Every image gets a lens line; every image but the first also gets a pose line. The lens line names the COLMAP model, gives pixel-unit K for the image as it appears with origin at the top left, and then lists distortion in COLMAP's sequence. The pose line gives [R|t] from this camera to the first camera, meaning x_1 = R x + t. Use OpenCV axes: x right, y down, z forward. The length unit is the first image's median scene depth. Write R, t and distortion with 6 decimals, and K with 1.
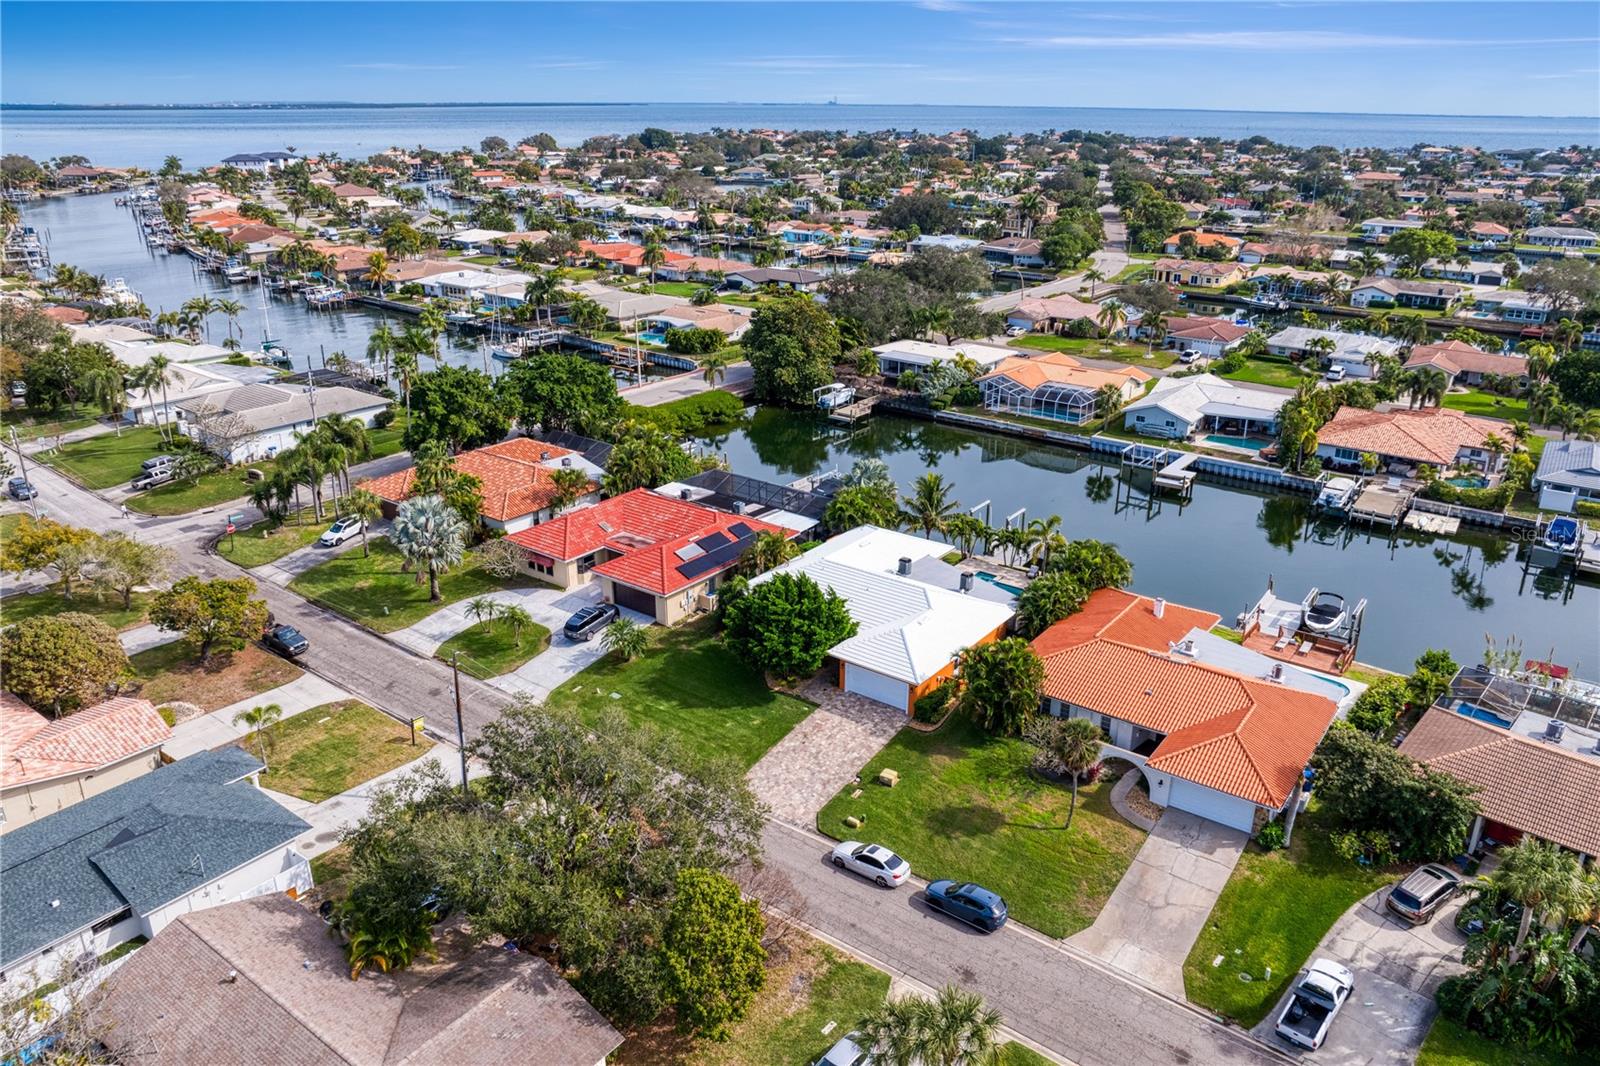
lens RADIAL K [[1123.8, 0, 800.0], [0, 1123.8, 533.0], [0, 0, 1]] dist [-0.035388, -0.003180]
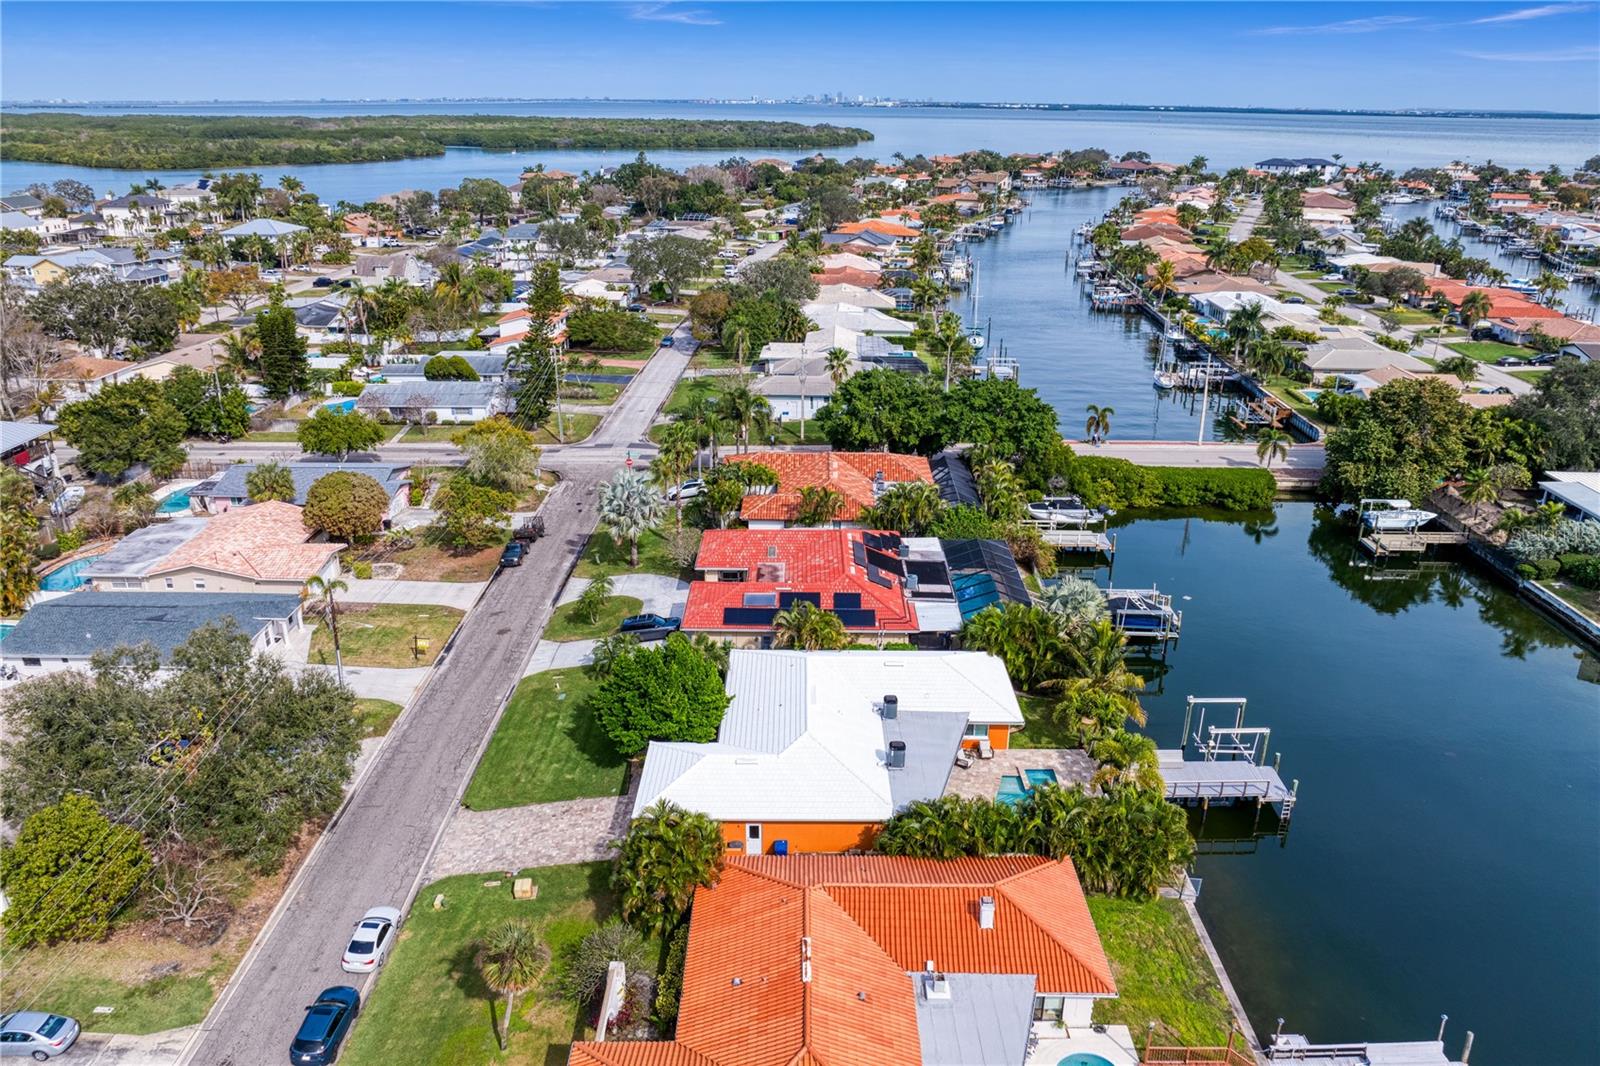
lens RADIAL K [[1125.9, 0, 800.0], [0, 1125.9, 533.0], [0, 0, 1]] dist [-0.058945, 0.030958]
pose [[0.593113, 0.285225, -0.752904, 0.406997], [-0.288604, 0.948319, 0.131902, -0.112931], [0.751615, 0.139058, 0.644777, 0.299784]]
